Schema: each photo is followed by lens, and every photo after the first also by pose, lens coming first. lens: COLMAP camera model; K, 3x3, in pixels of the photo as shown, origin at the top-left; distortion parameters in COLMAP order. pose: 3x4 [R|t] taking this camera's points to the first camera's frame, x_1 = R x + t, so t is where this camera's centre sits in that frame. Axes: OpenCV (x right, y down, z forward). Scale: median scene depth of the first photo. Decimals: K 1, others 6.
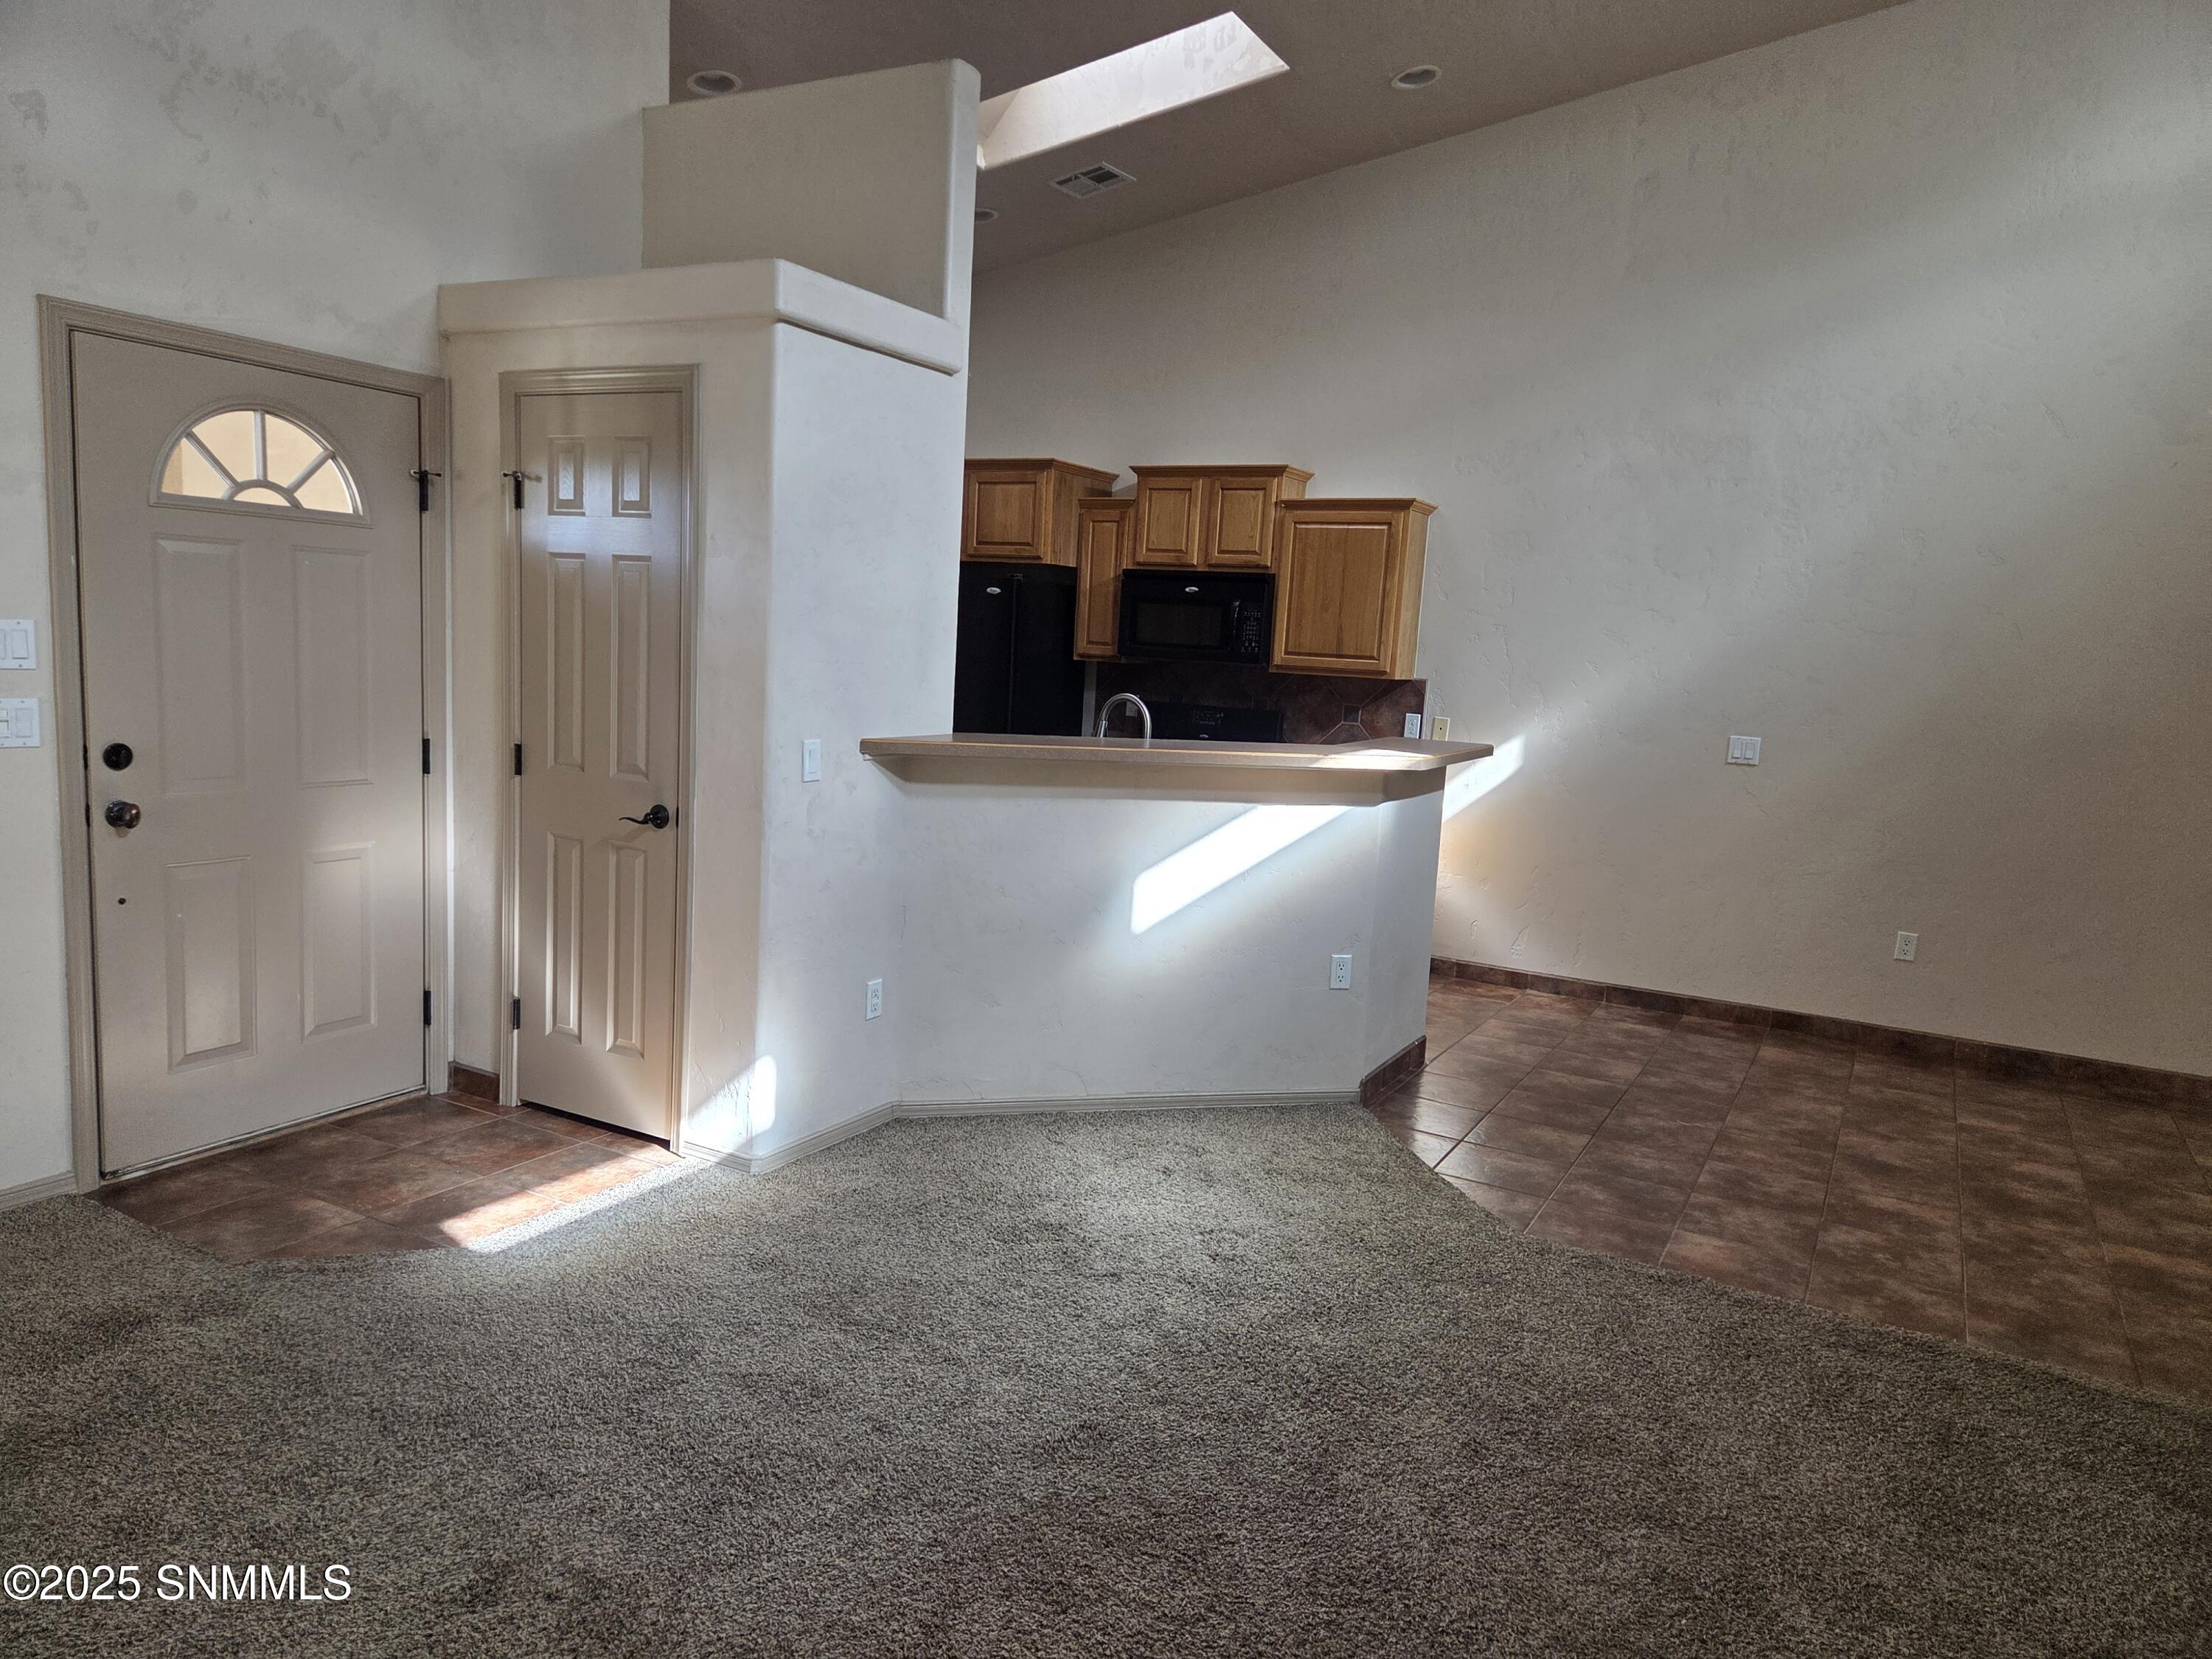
lens RADIAL K [[1511.5, 0, 1106.0], [0, 1511.5, 829.5], [0, 0, 1]] dist [0.025066, -0.004594]
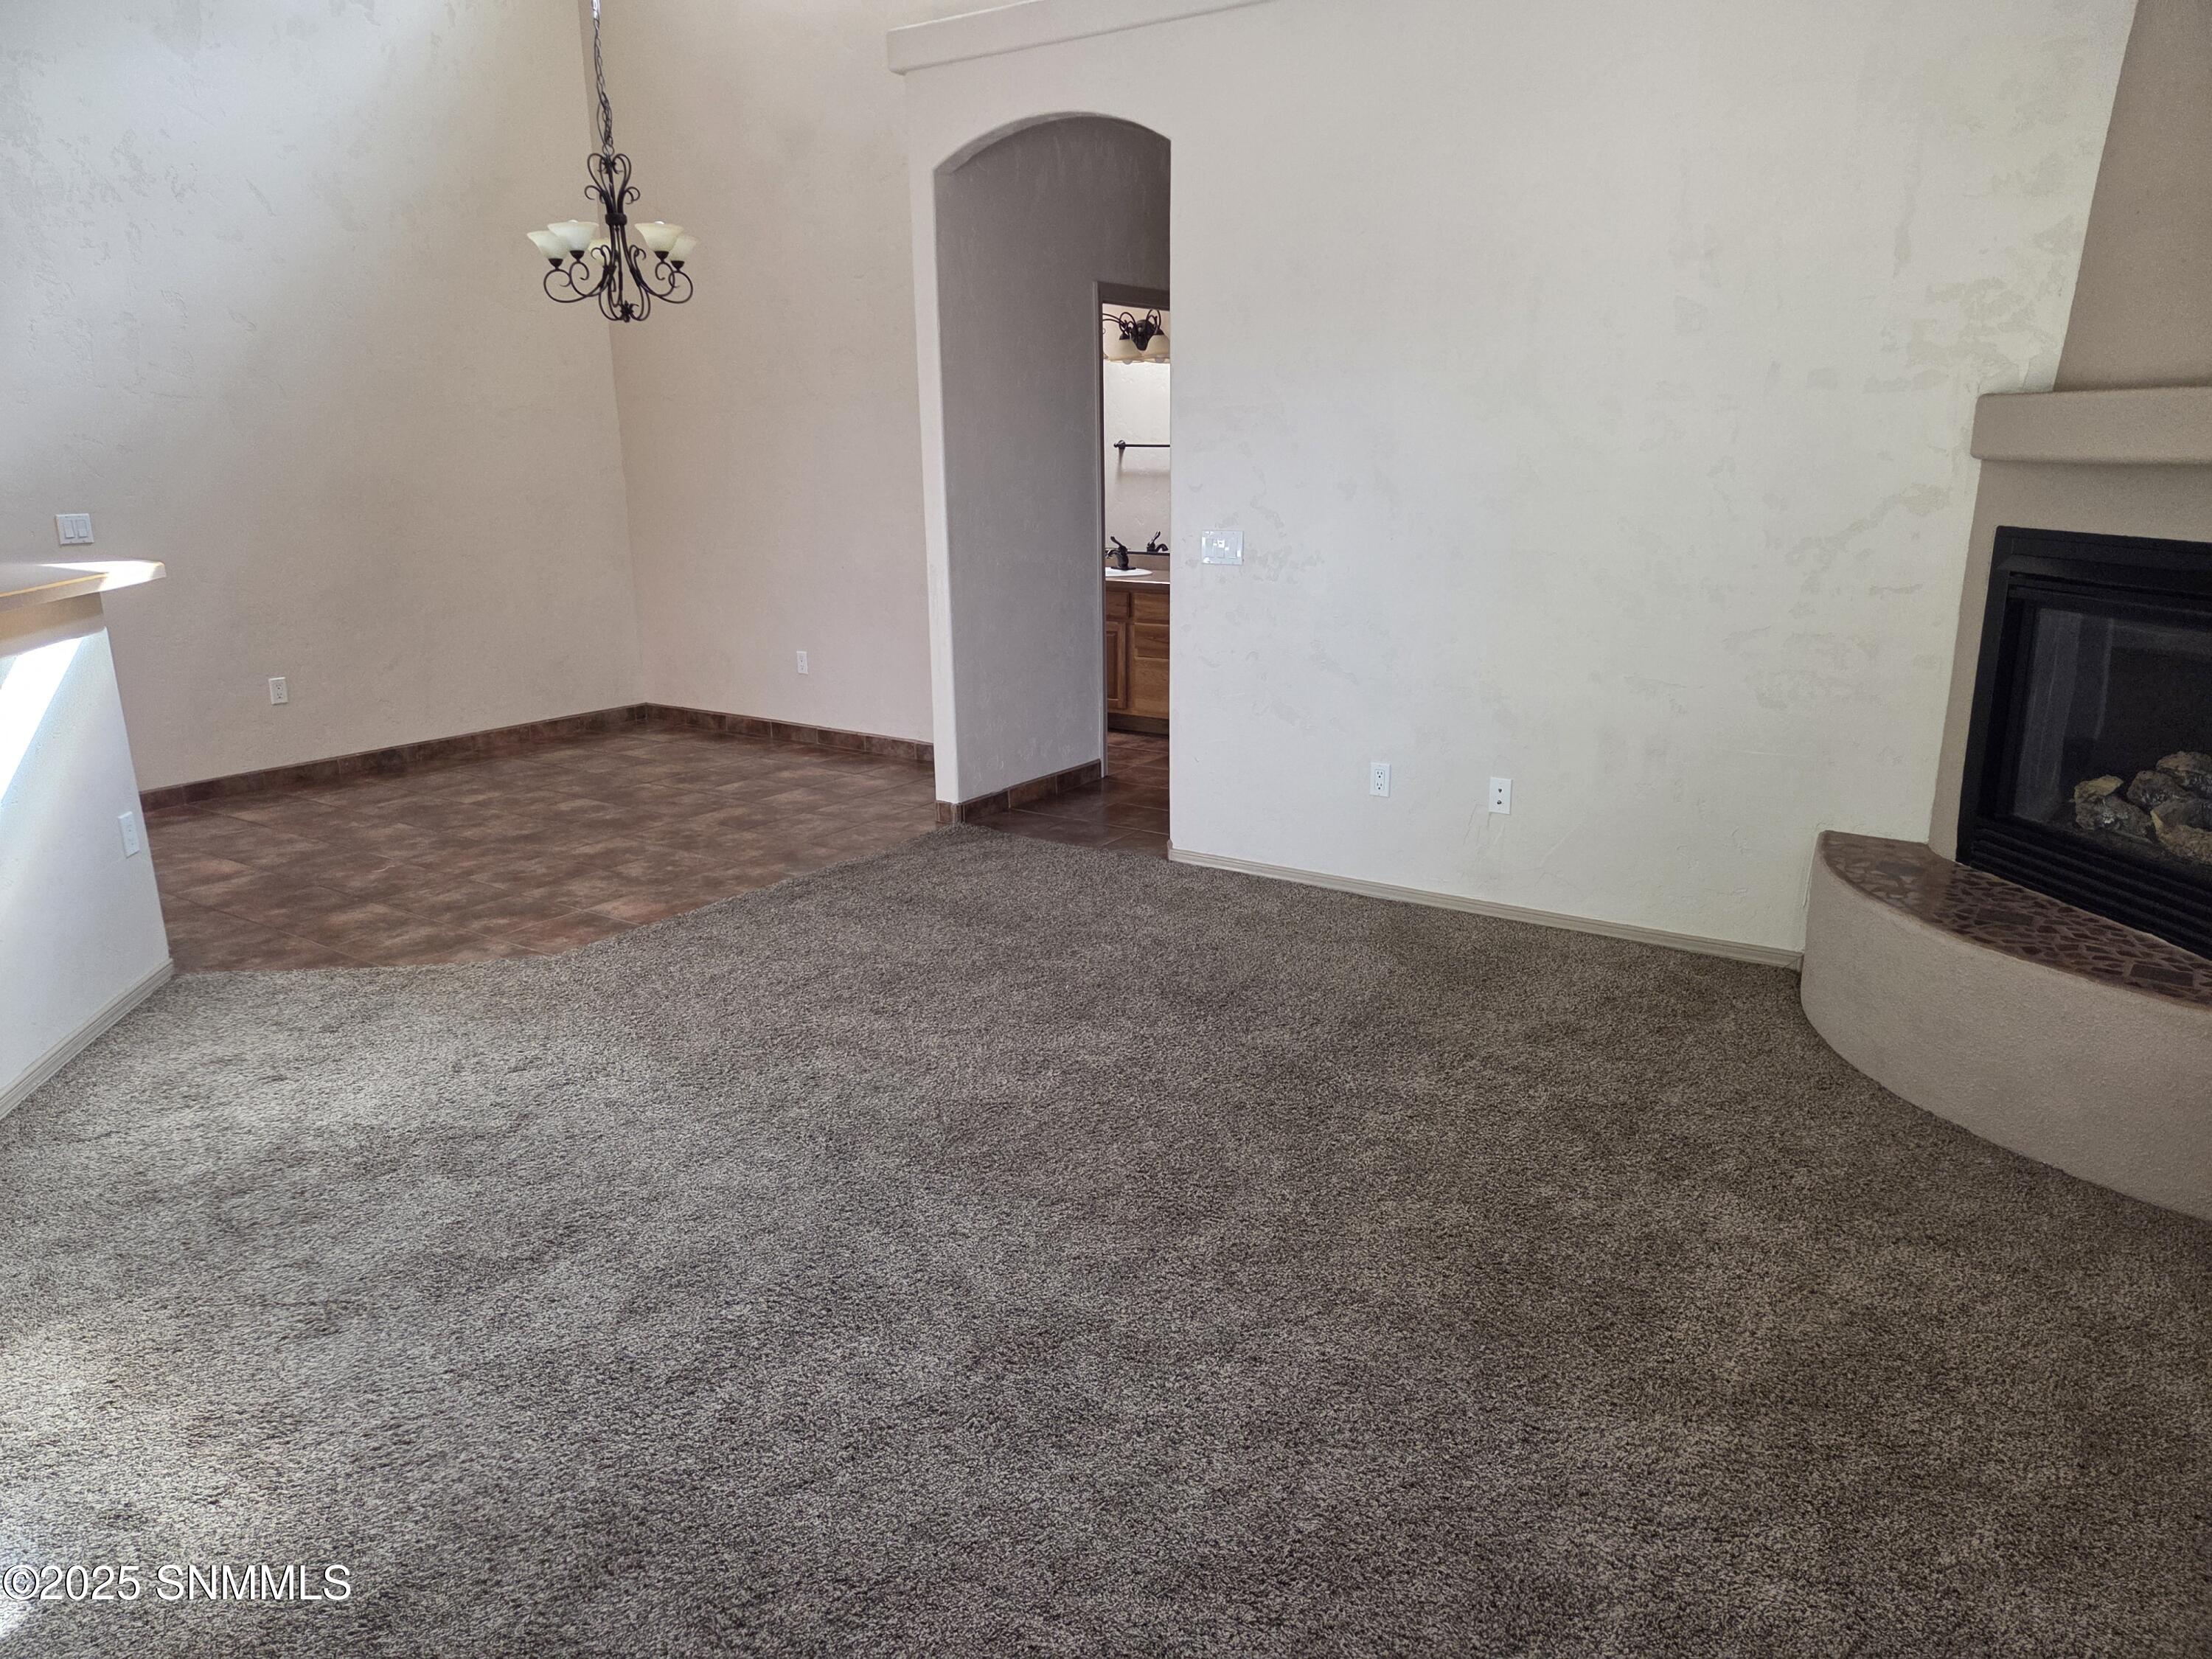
lens RADIAL K [[1511.5, 0, 1106.0], [0, 1511.5, 829.5], [0, 0, 1]] dist [0.025066, -0.004594]
pose [[0.056732, -0.304322, 0.950878, -0.714647], [0.134801, 0.946026, 0.294727, -0.099195], [-0.989247, 0.111459, 0.094693, 0.435457]]
